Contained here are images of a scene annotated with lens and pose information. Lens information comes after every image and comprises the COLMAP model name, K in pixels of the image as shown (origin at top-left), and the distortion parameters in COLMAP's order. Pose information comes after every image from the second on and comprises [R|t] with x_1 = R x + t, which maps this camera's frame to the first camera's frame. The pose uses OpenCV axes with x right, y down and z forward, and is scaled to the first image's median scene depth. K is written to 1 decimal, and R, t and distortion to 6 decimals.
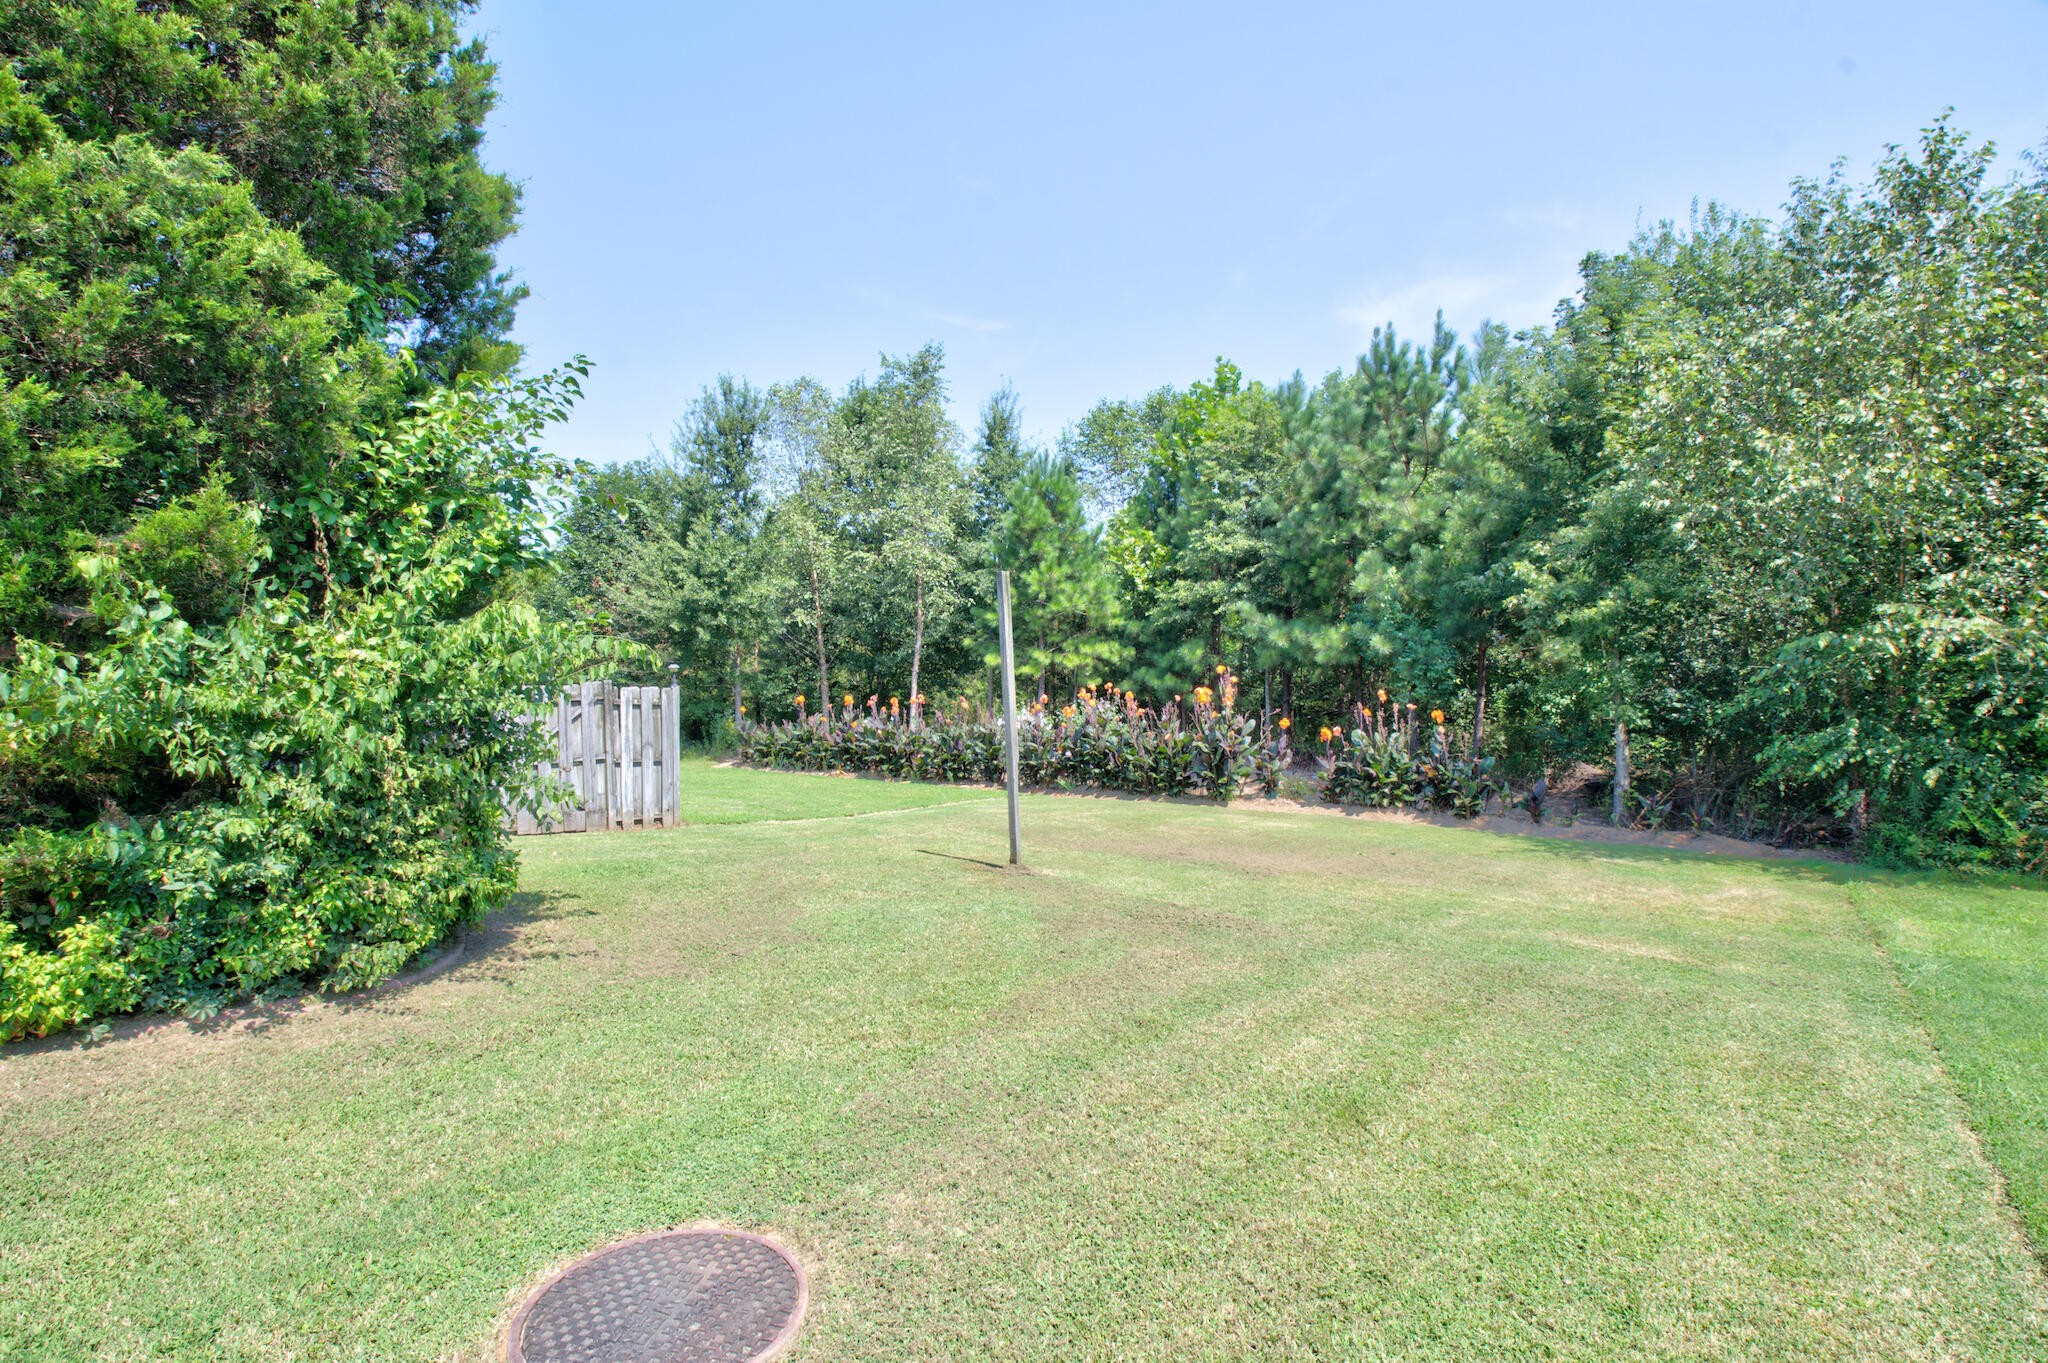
lens RADIAL K [[903.8, 0, 1024.0], [0, 903.8, 681.5], [0, 0, 1]] dist [-0.015576, -0.000298]
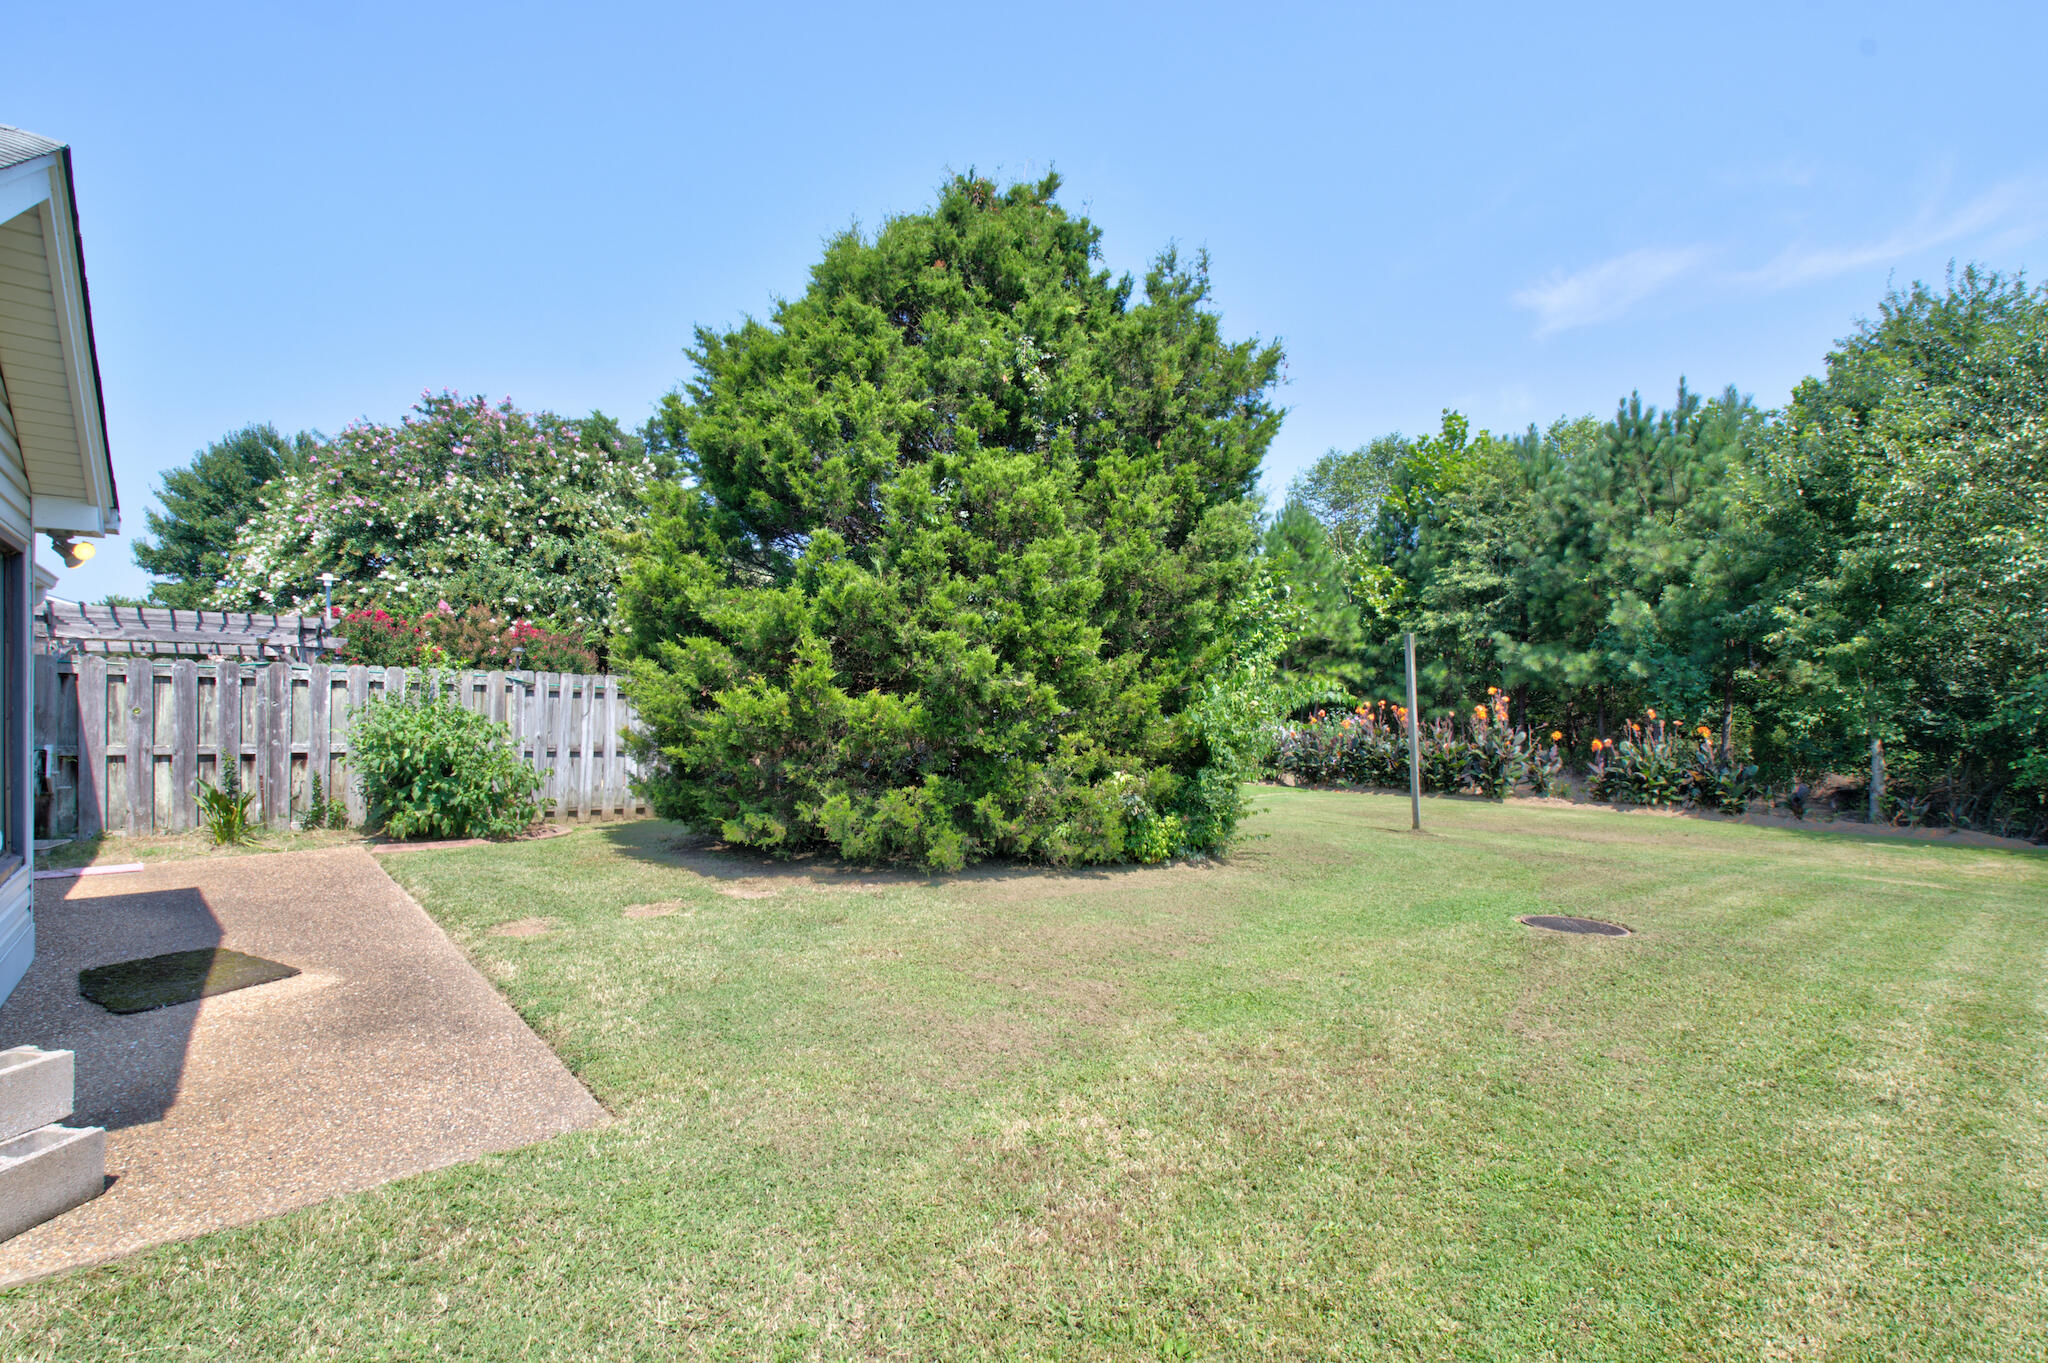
lens RADIAL K [[858.2, 0, 1021.6], [0, 858.2, 673.5], [0, 0, 1]] dist [-0.000450, -0.005909]
pose [[0.982816, -0.003560, -0.184553, -0.189047], [-0.000276, 0.999785, -0.020753, -0.012384], [0.184587, 0.020448, 0.982604, -0.252975]]
